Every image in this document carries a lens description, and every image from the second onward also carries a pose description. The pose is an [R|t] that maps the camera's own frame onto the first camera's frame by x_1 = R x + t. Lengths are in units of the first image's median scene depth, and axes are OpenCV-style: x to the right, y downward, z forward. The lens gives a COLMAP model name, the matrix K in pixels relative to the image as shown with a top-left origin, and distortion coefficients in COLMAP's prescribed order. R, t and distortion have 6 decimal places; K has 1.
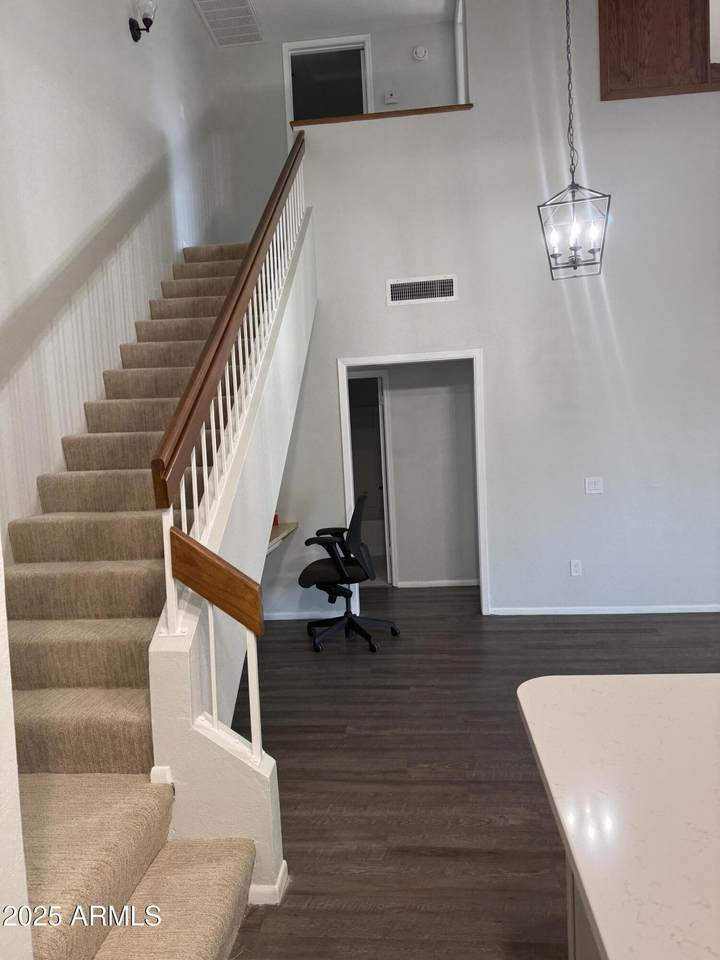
lens RADIAL K [[676.4, 0, 360.6], [0, 676.4, 480.4], [0, 0, 1]] dist [0.008618, 0.002150]
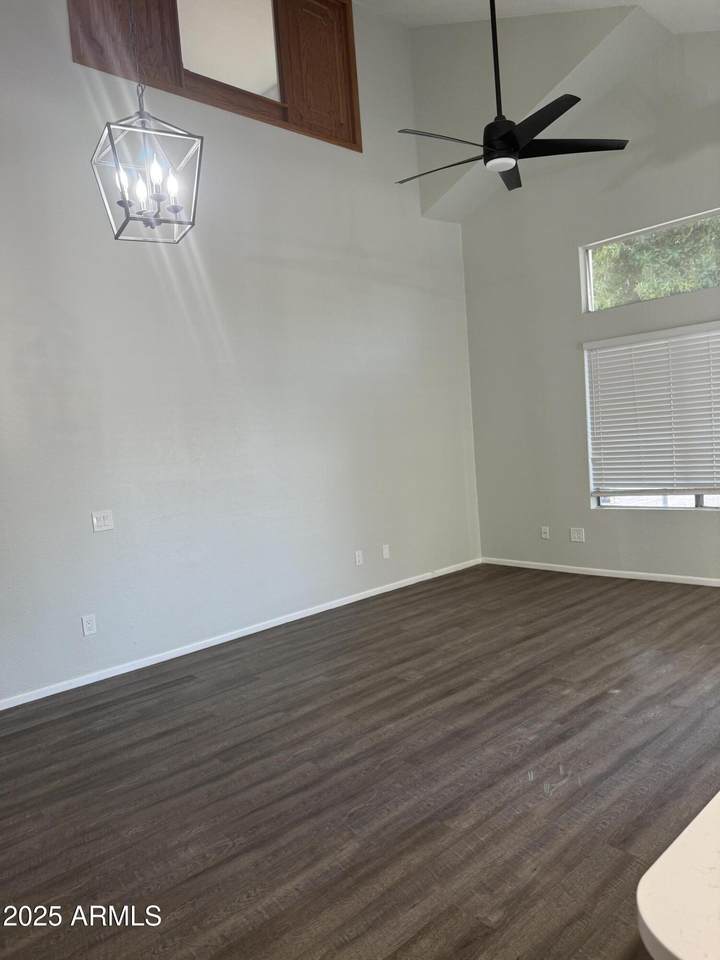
lens RADIAL K [[676.4, 0, 359.4], [0, 676.4, 481.6], [0, 0, 1]] dist [0.008618, 0.002150]
pose [[0.667217, -0.052953, 0.742979, -0.066396], [0.090413, 0.995852, -0.010218, -0.004128], [-0.739356, 0.073992, 0.669237, 0.237369]]
